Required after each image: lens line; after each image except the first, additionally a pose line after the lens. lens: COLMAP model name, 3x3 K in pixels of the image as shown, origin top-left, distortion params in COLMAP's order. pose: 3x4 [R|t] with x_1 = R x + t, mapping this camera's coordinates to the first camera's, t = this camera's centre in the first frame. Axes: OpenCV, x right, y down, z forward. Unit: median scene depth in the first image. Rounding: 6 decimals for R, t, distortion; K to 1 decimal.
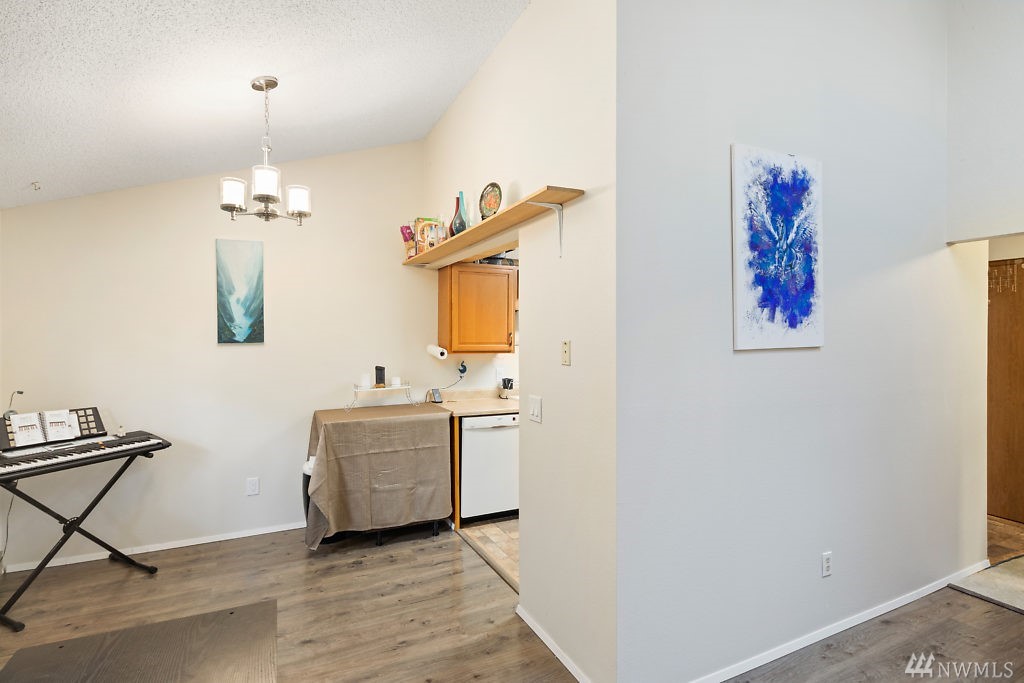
lens RADIAL K [[505.4, 0, 511.2], [0, 505.4, 335.5], [0, 0, 1]] dist [0.001898, -0.002921]
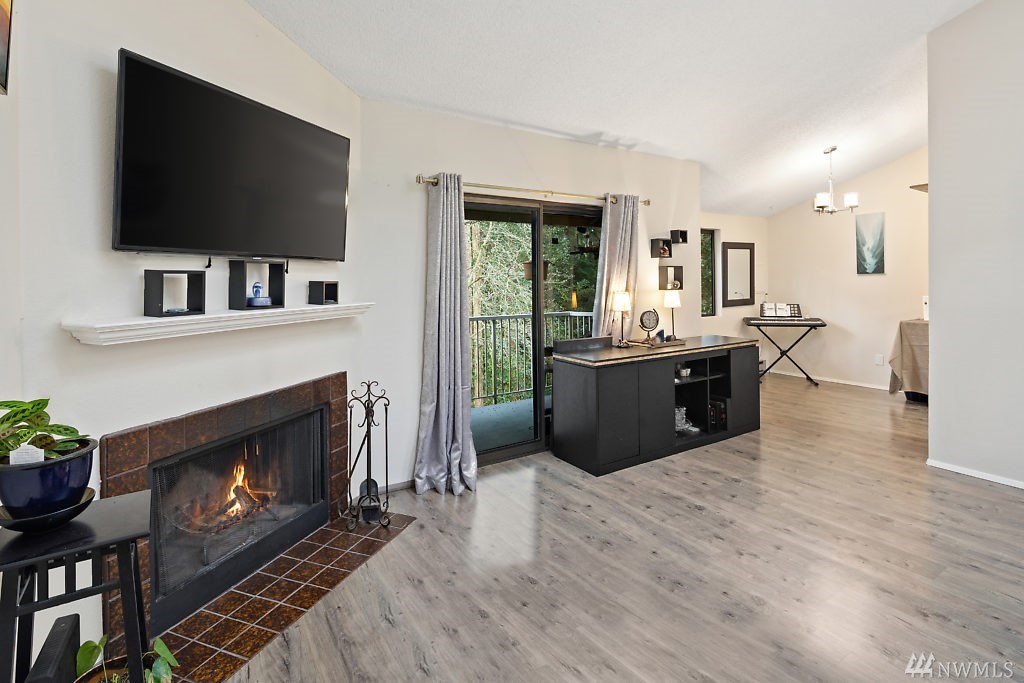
lens RADIAL K [[505.4, 0, 500.6], [0, 505.4, 281.9], [0, 0, 1]] dist [0.001898, -0.002921]
pose [[0.118177, 0.002513, -0.992989, 1.217922], [0.007359, 0.999967, 0.003406, 0.033200], [0.992965, -0.007710, 0.118154, -0.532456]]
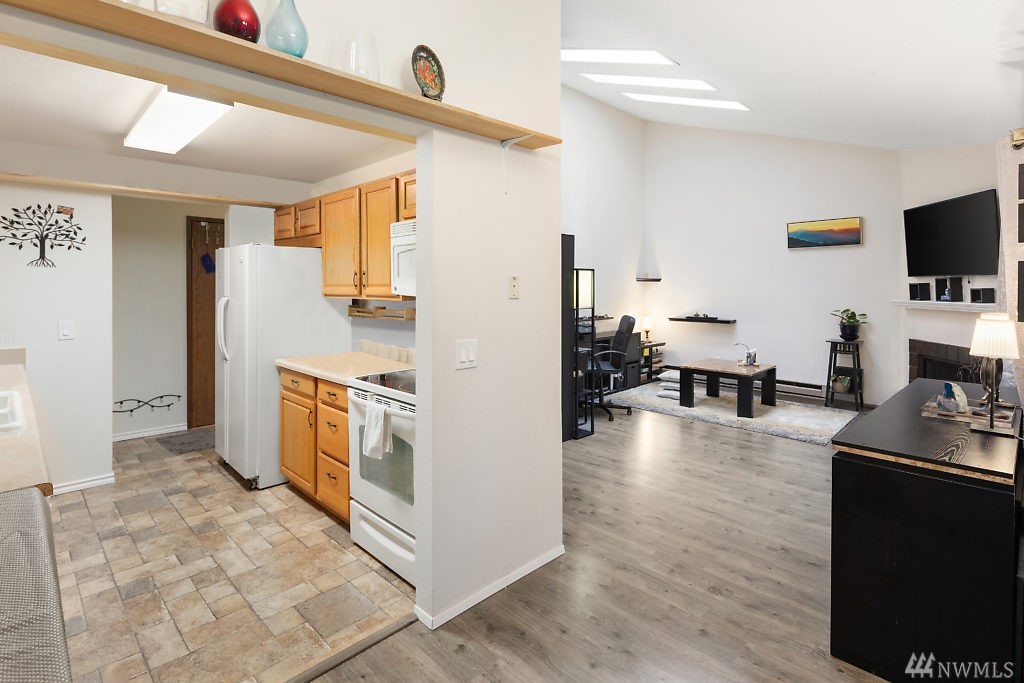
lens RADIAL K [[505.4, 0, 500.7], [0, 505.4, 291.5], [0, 0, 1]] dist [0.001898, -0.002921]
pose [[-0.316689, -0.002821, 0.948525, -0.656986], [0.005702, 0.999972, 0.004878, 0.027712], [-0.948512, 0.006953, -0.316664, 1.004045]]
